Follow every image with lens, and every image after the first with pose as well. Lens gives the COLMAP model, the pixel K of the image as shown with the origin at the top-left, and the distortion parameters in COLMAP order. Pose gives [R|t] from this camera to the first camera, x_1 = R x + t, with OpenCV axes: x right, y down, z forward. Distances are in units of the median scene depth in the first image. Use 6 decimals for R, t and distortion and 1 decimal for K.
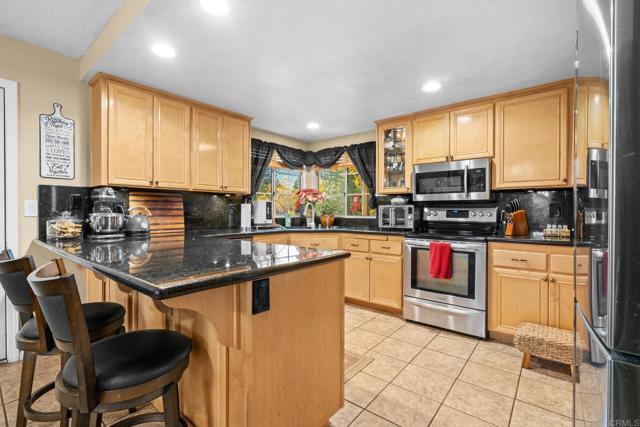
lens RADIAL K [[293.6, 0, 318.6], [0, 293.6, 213.3], [0, 0, 1]] dist [-0.003241, 0.001173]
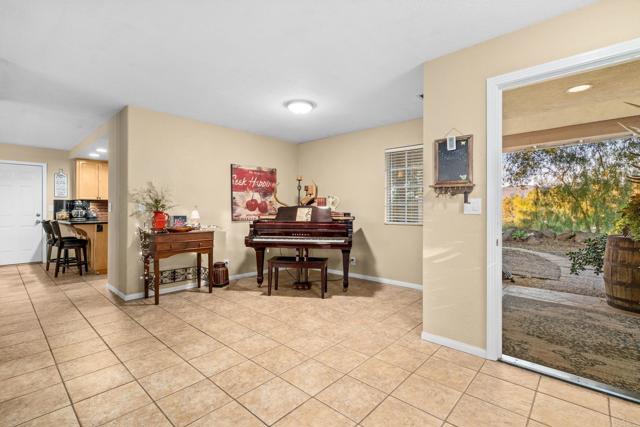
lens RADIAL K [[293.6, 0, 320.5], [0, 293.6, 210.5], [0, 0, 1]] dist [-0.003241, 0.001173]
pose [[0.999185, 0.002387, -0.040288, 1.331099], [-0.002559, 0.999988, -0.004222, 0.008339], [0.040277, 0.004321, 0.999179, -1.324362]]
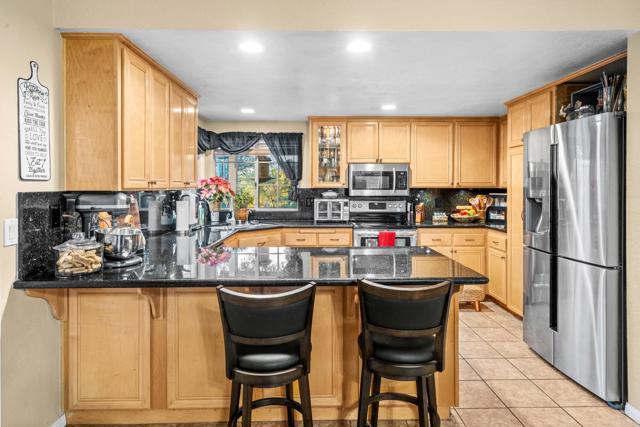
lens RADIAL K [[376.0, 0, 325.7], [0, 376.0, 186.9], [0, 0, 1]] dist [-0.003123, -0.000622]
pose [[0.748767, -0.002982, 0.662827, -0.807127], [0.005826, 0.999981, -0.002083, -0.084519], [-0.662808, 0.005421, 0.748770, -0.012016]]
